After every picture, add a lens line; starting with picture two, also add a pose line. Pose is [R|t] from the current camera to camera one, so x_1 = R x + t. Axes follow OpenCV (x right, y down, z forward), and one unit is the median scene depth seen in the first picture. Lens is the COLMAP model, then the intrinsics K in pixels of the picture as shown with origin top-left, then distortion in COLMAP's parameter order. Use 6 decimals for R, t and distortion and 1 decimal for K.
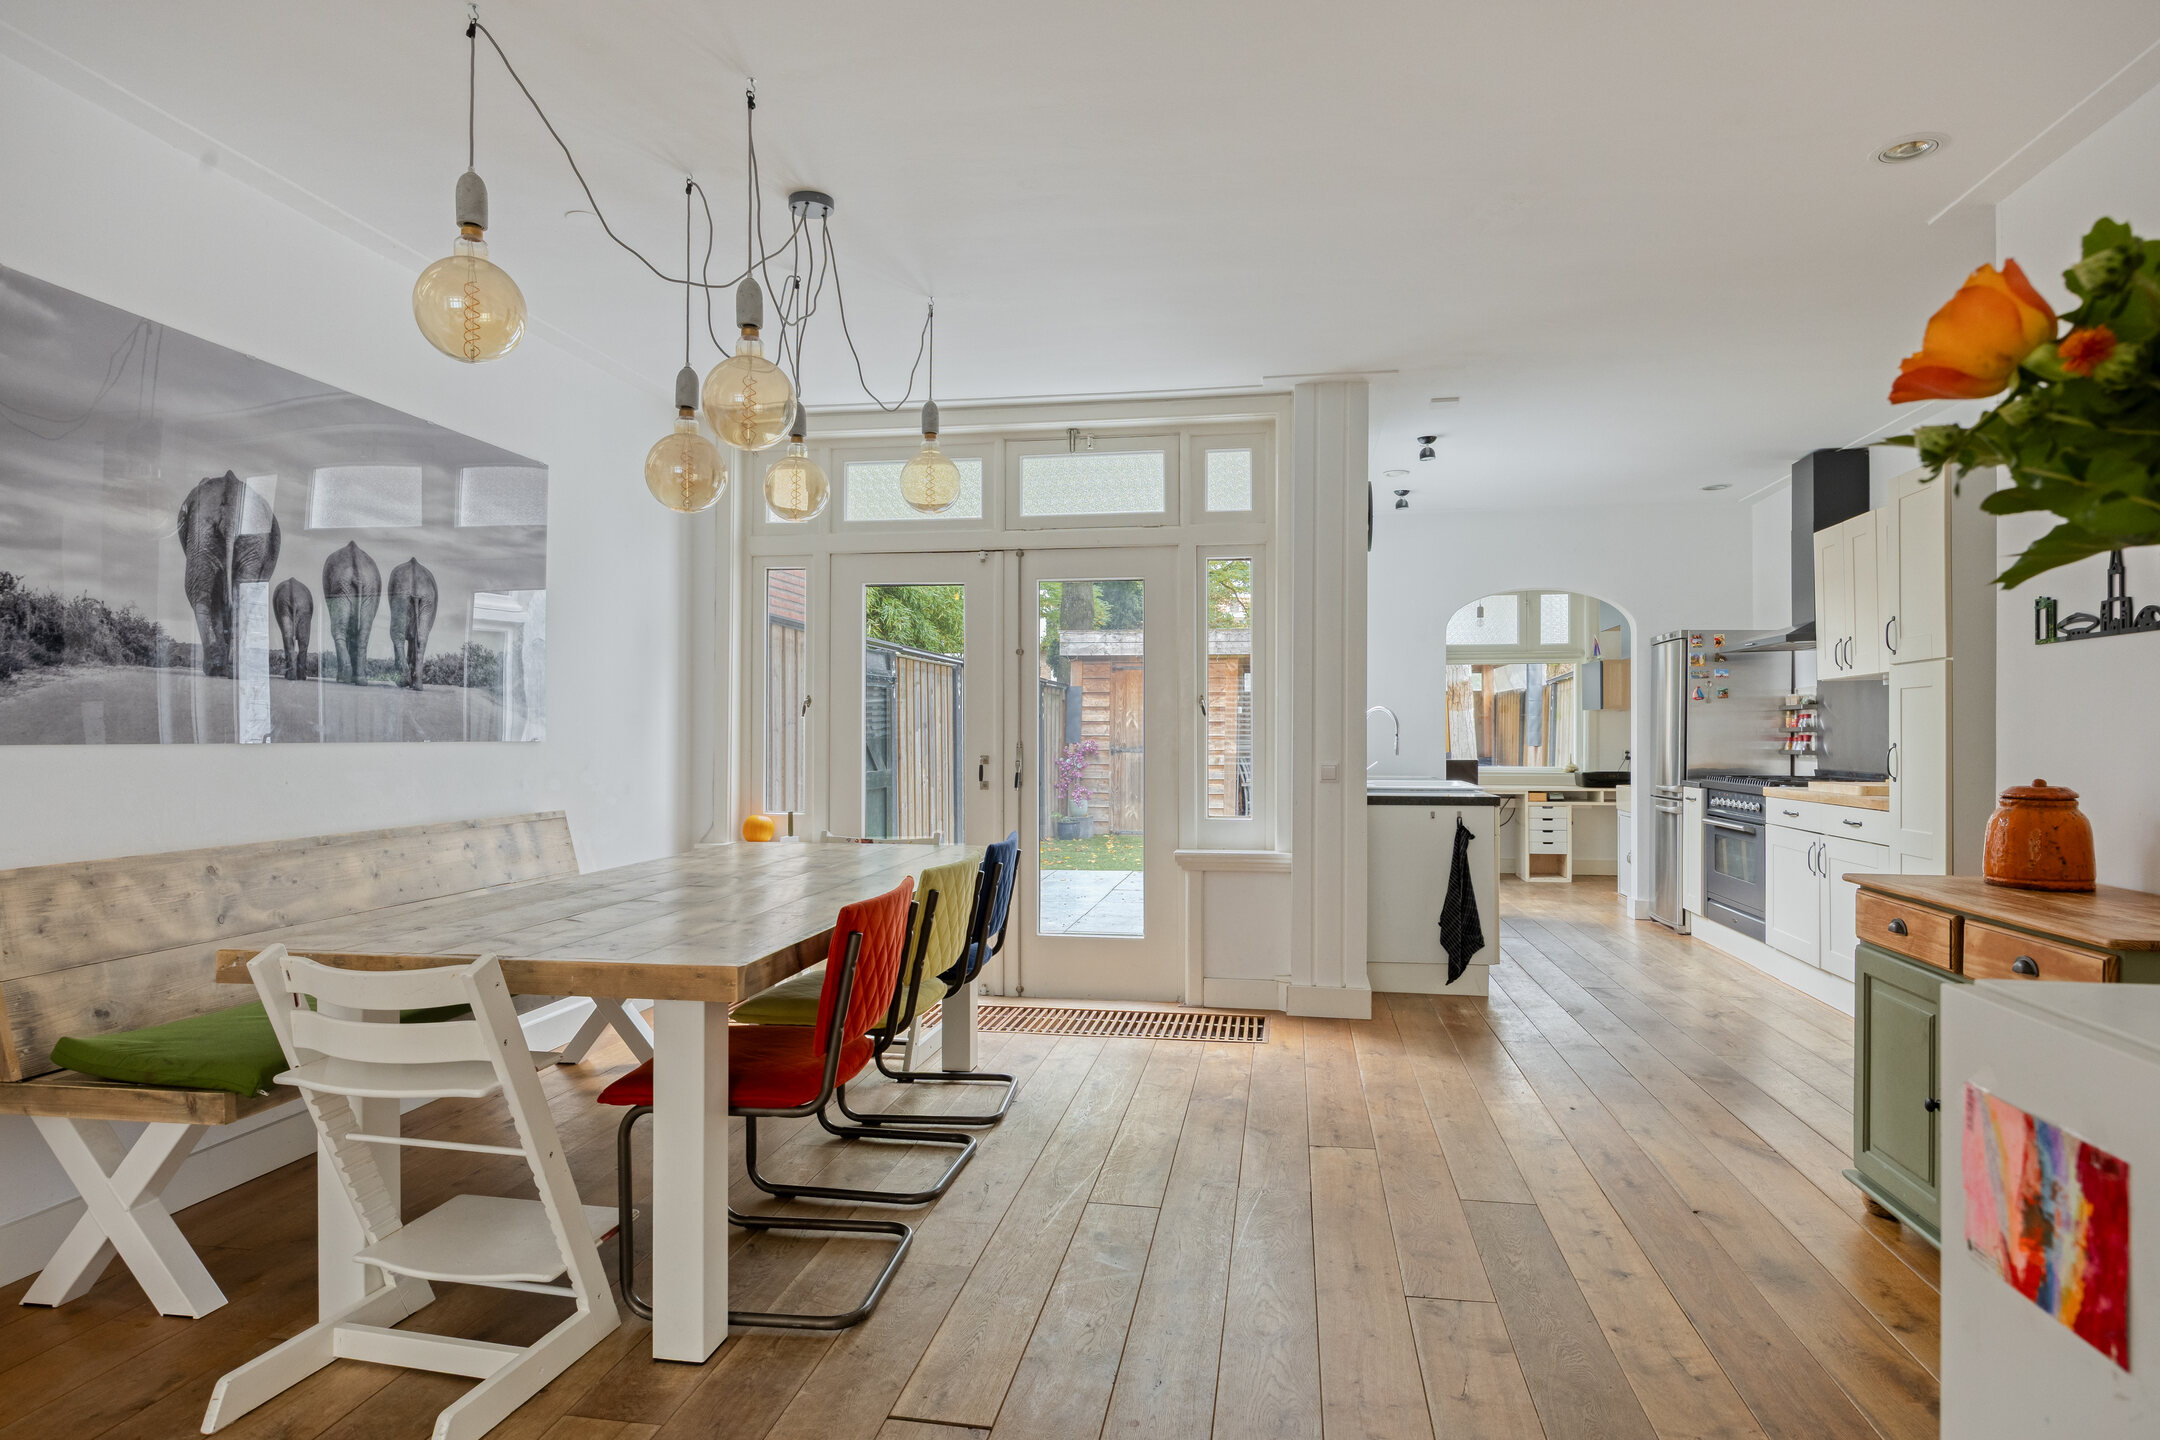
lens RADIAL K [[1244.5, 0, 1079.1], [0, 1244.5, 729.5], [0, 0, 1]] dist [0.000103, -0.000004]
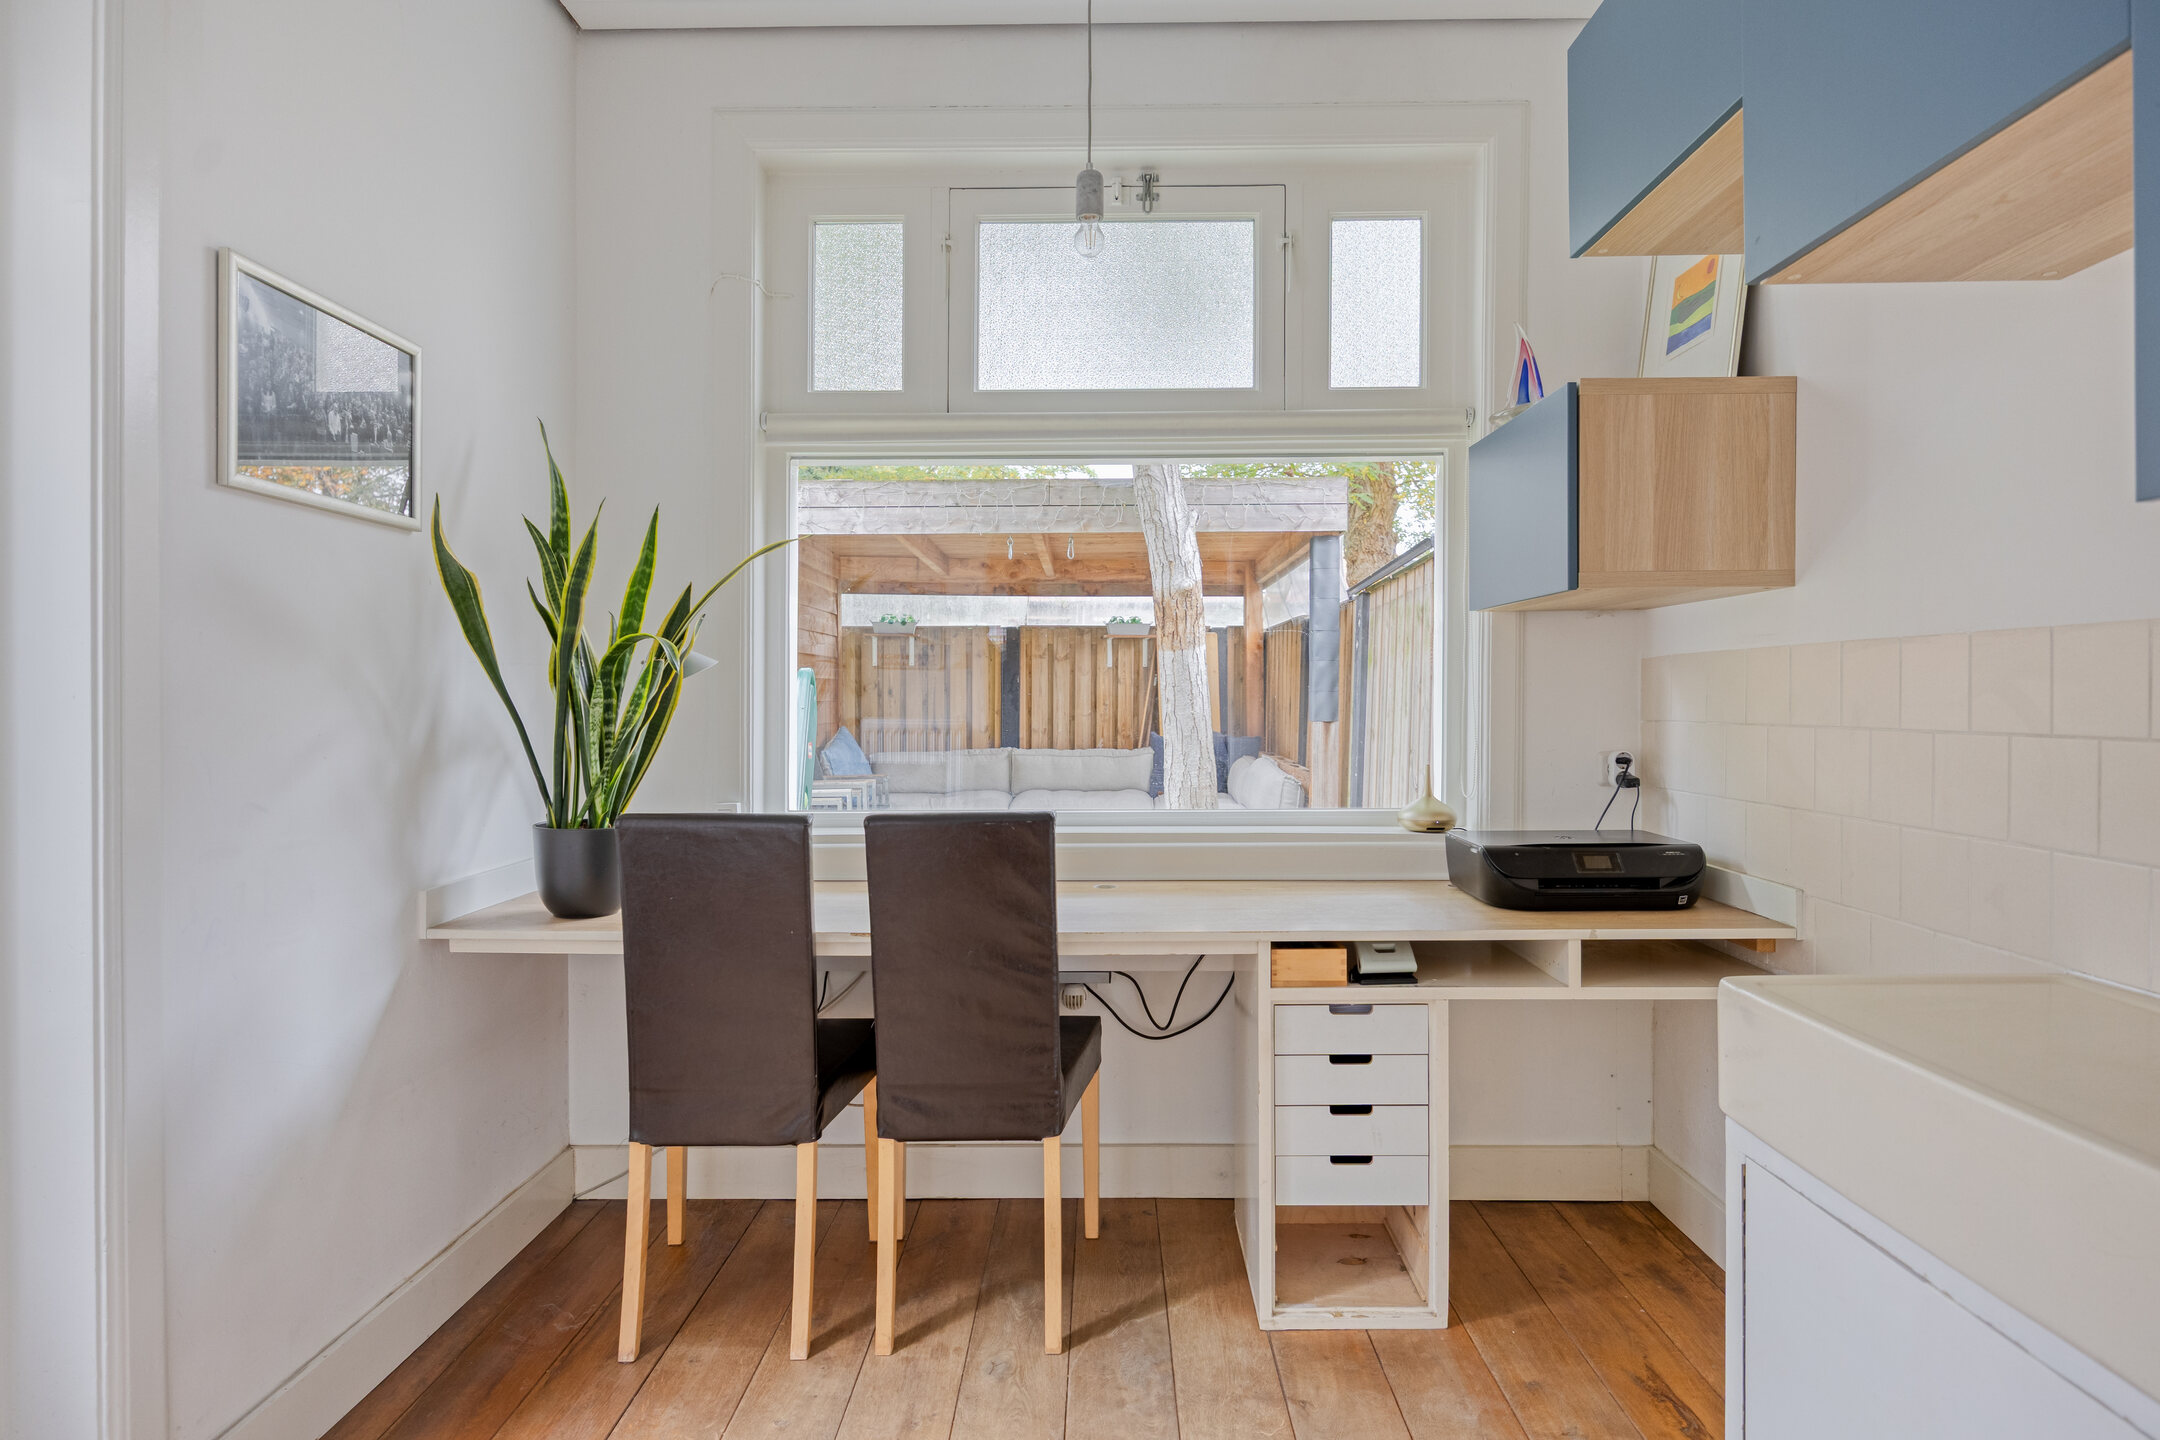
lens RADIAL K [[1244.5, 0, 1082.6], [0, 1244.5, 710.5], [0, 0, 1]] dist [0.000103, -0.000004]
pose [[0.988773, -0.000297, 0.149422, 0.288302], [-0.001734, 0.999908, 0.013461, 0.003103], [-0.149412, -0.013569, 0.988682, 0.767491]]
